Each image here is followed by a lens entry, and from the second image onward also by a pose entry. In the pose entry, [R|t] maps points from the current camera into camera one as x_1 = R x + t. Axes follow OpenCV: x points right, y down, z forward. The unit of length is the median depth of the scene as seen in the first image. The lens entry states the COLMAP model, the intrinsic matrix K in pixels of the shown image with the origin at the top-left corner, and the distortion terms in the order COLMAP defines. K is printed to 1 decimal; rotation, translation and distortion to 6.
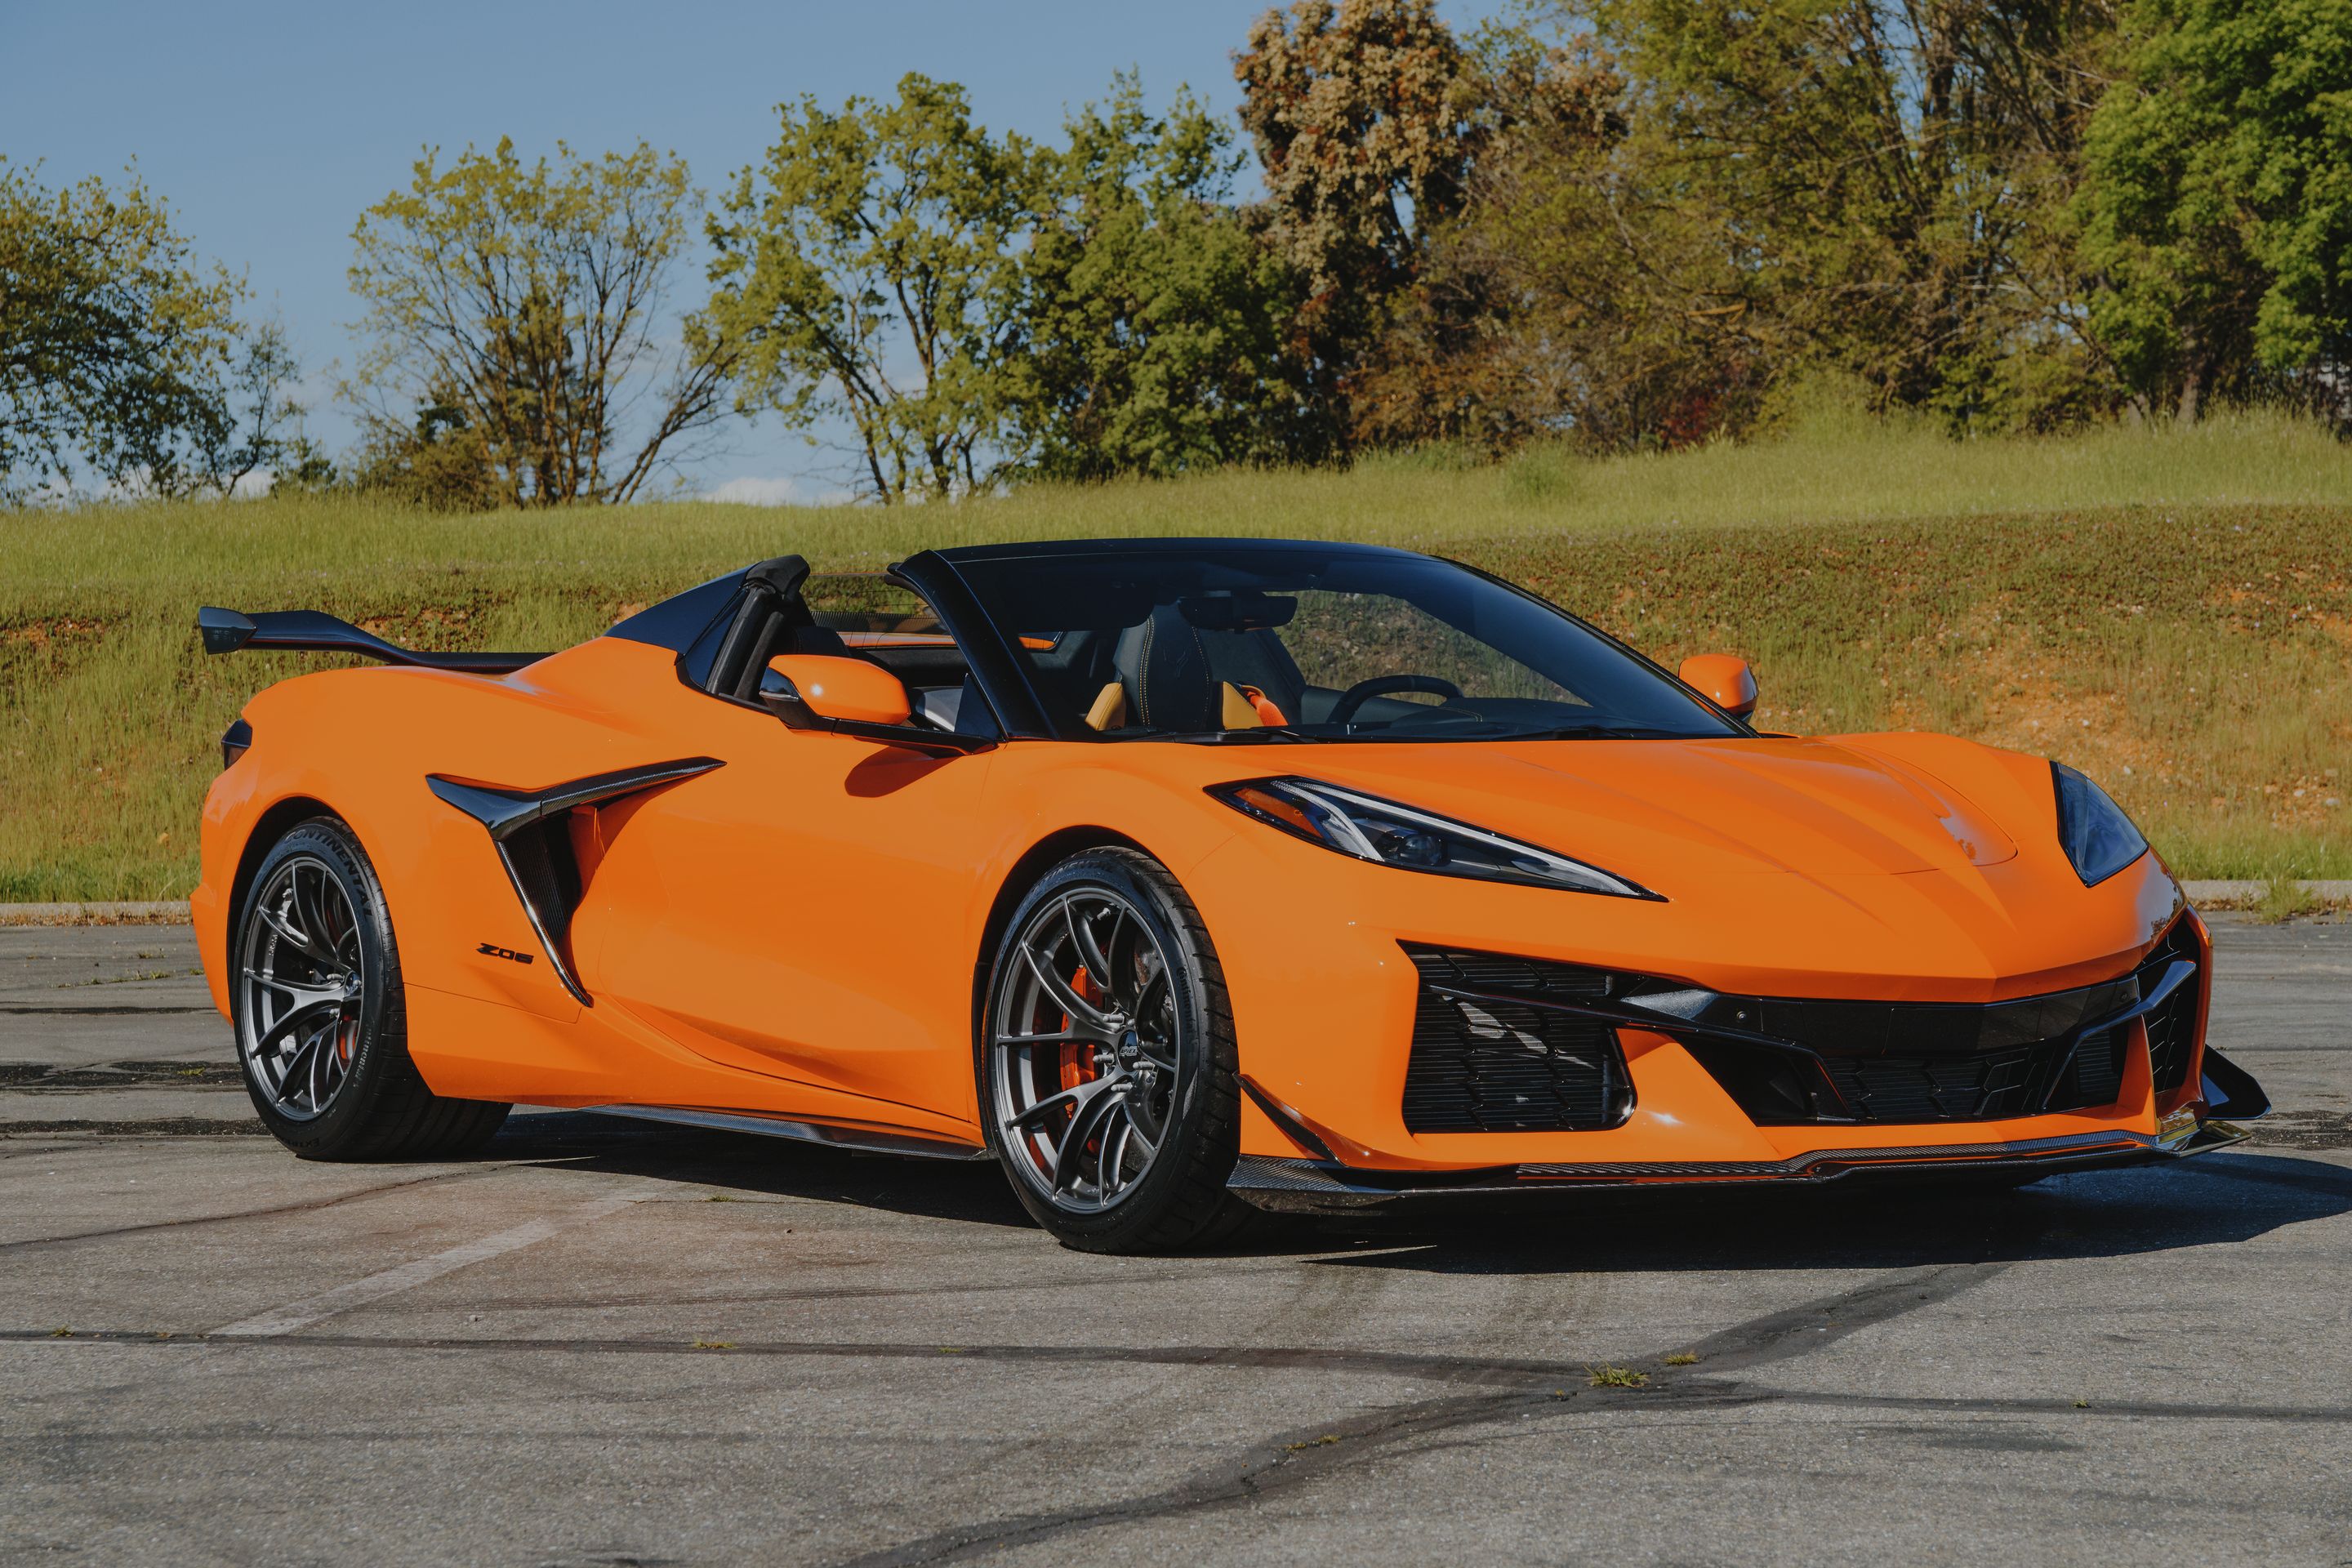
lens RADIAL K [[6043.2, 0, 1176.0], [0, 6043.2, 784.0], [0, 0, 1]] dist [0.045058, 0.822033]
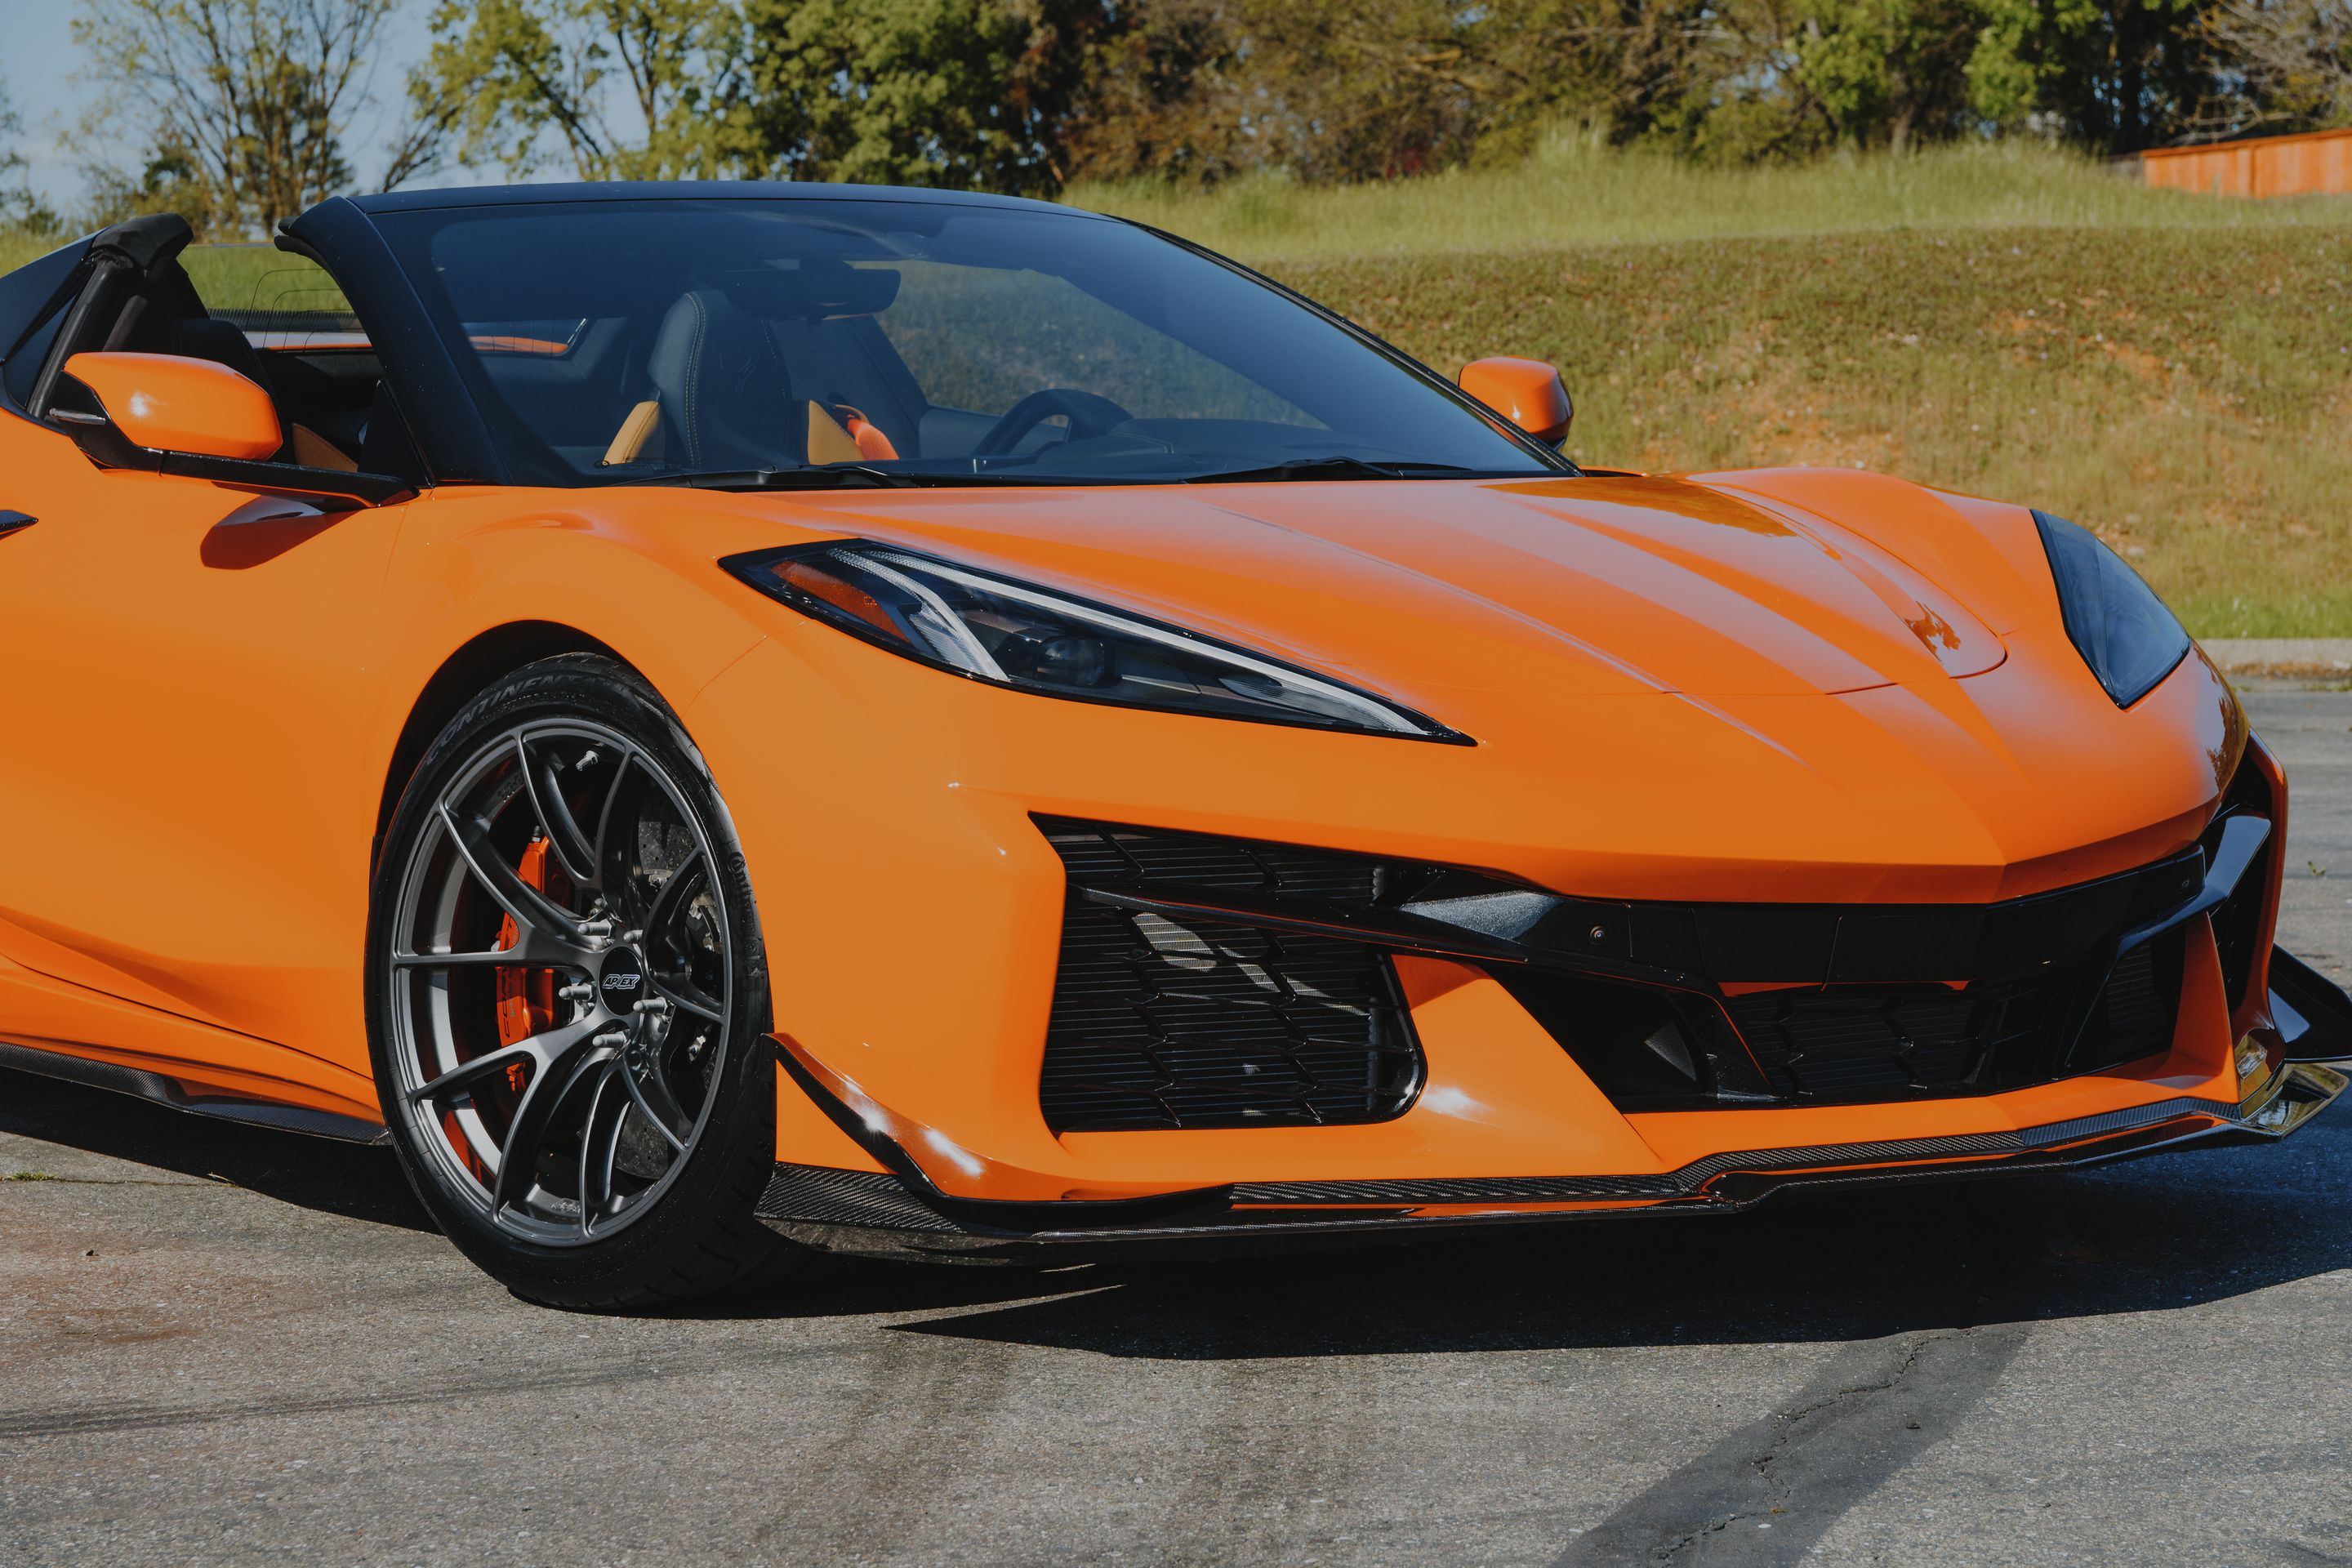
lens RADIAL K [[5569.2, 0, 1176.0], [0, 5569.2, 784.0], [0, 0, 1]] dist [-0.022990, 0.658662]
pose [[0.998941, -0.005287, 0.045712, 0.009386], [0.003183, 0.998938, 0.045973, -0.000904], [-0.045907, -0.045779, 0.997896, 0.159367]]
